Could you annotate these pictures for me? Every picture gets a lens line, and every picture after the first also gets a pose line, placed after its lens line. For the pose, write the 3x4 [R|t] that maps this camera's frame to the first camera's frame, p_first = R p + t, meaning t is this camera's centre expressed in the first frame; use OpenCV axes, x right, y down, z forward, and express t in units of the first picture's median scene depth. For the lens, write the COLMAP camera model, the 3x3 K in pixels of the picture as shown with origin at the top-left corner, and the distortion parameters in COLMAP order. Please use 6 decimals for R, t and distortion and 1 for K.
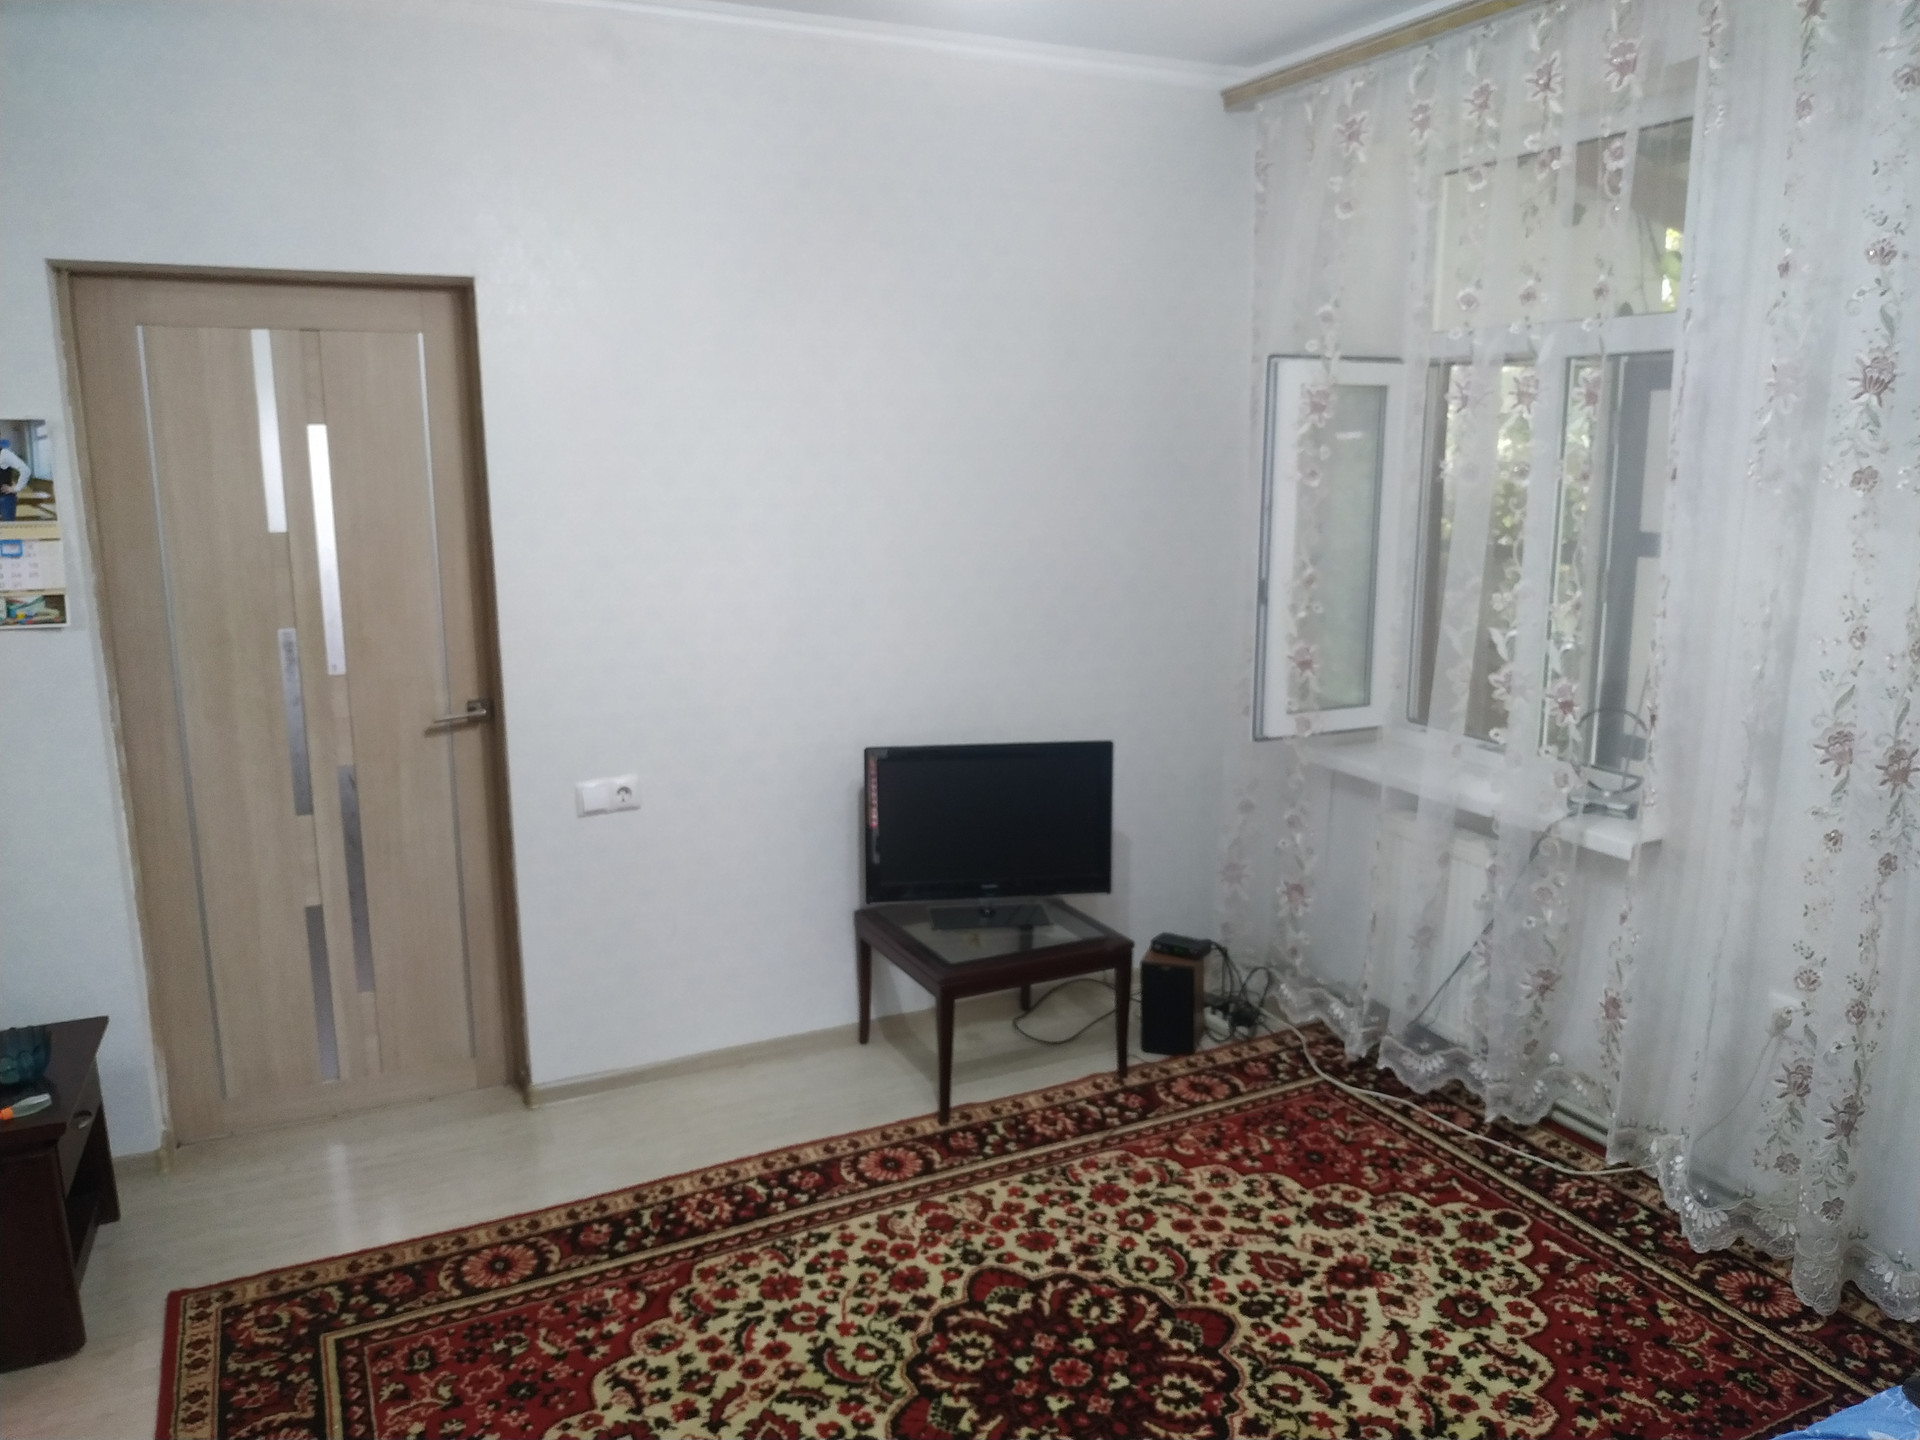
lens RADIAL K [[1410.2, 0, 949.4], [0, 1410.2, 716.7], [0, 0, 1]] dist [0.009410, -0.007466]
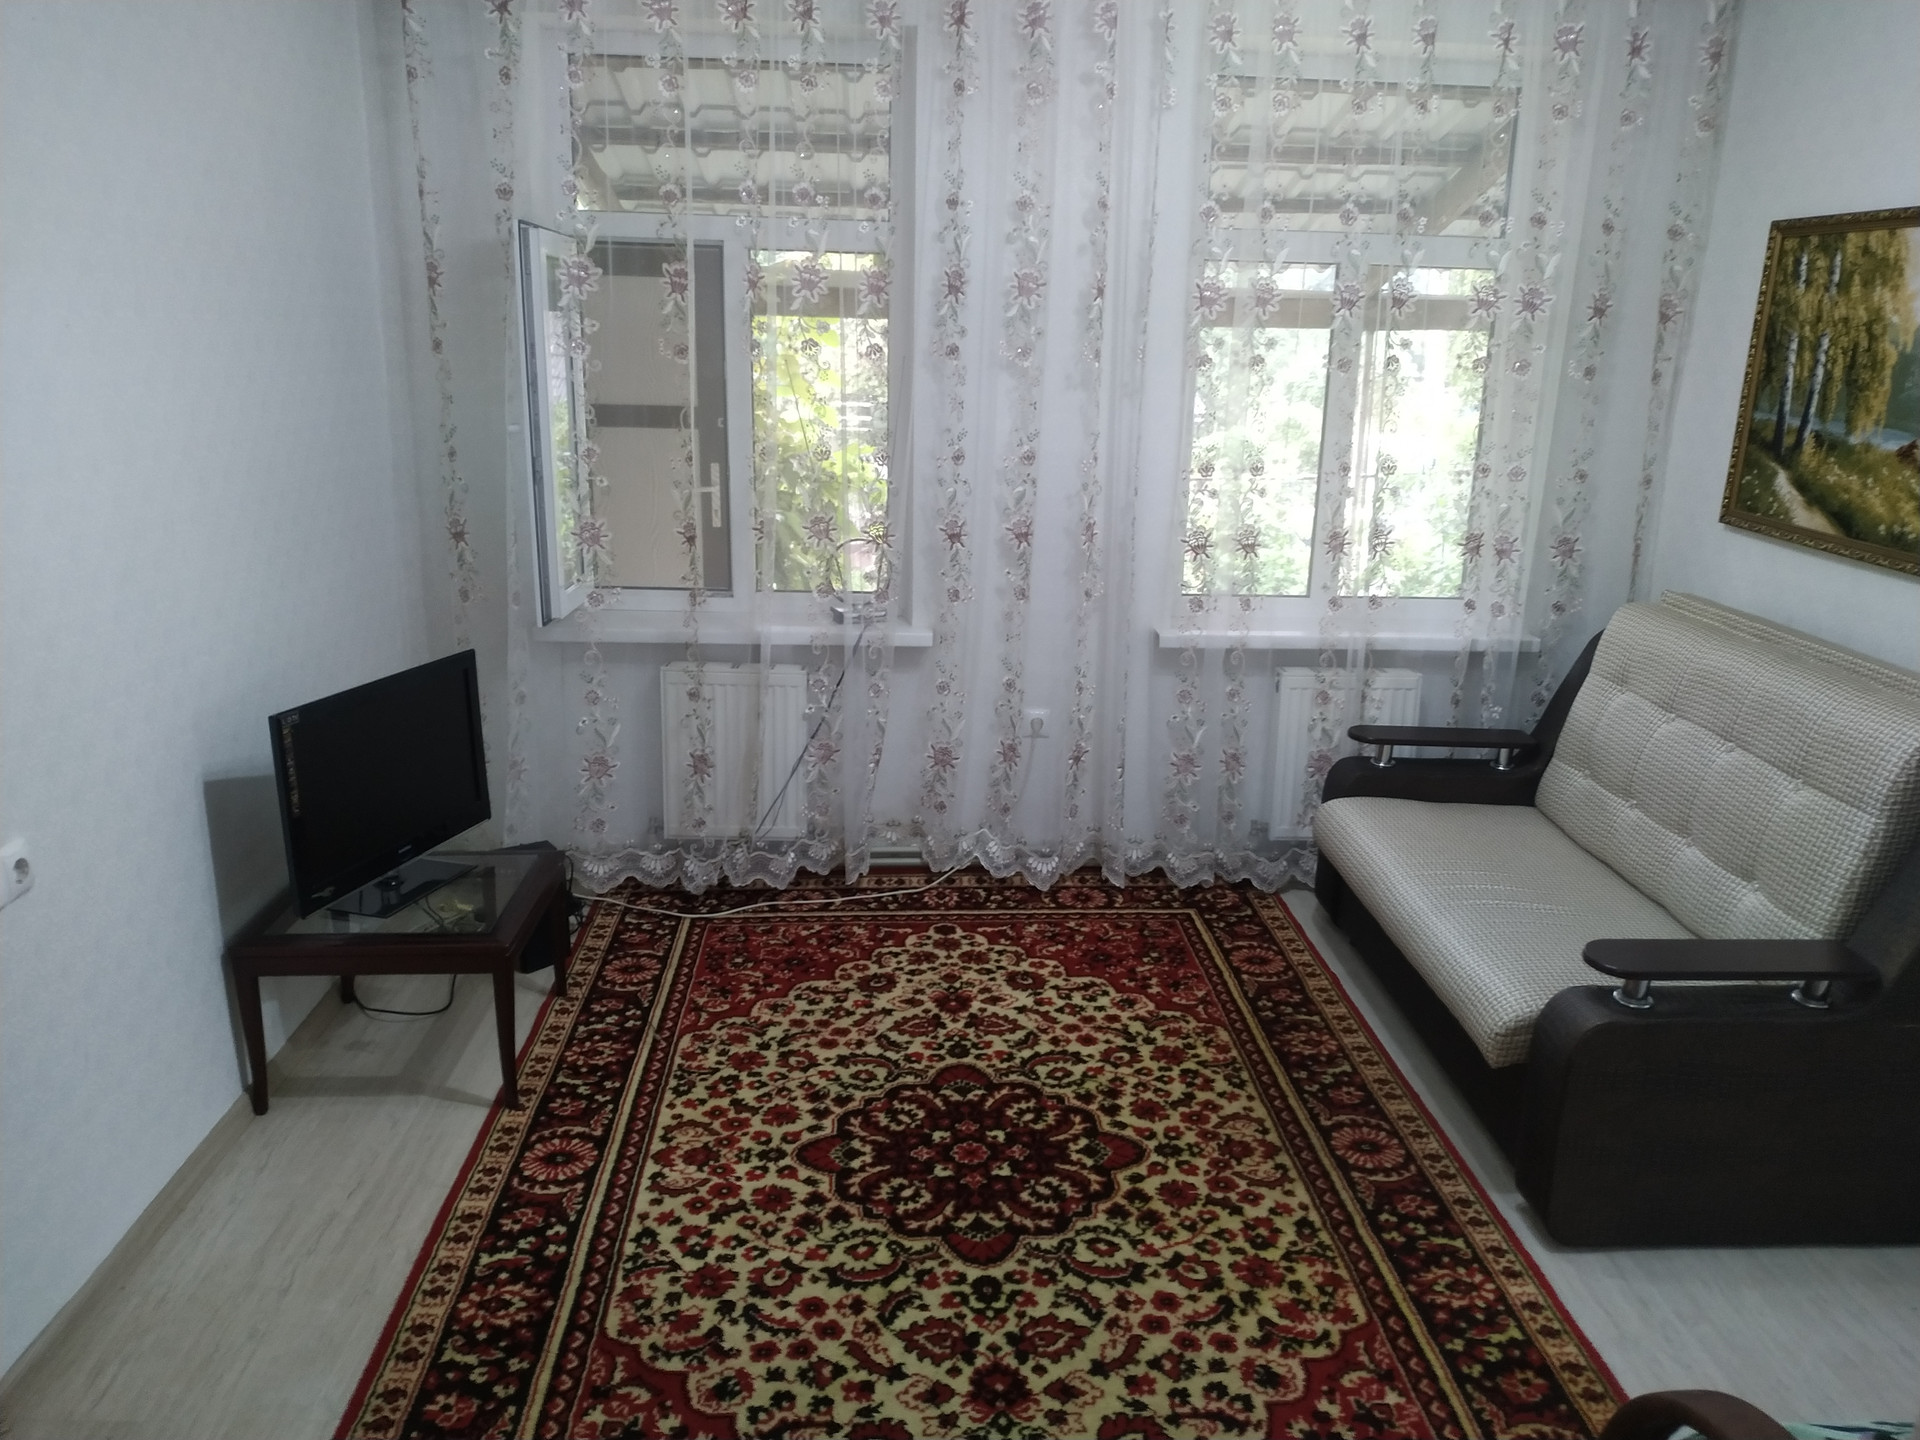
lens RADIAL K [[1410.2, 0, 944.1], [0, 1410.2, 708.2], [0, 0, 1]] dist [0.009410, -0.007466]
pose [[0.383943, -0.220734, 0.896585, -0.744671], [0.159272, 0.972283, 0.171166, -0.068253], [-0.909517, 0.077082, 0.408458, 0.461552]]
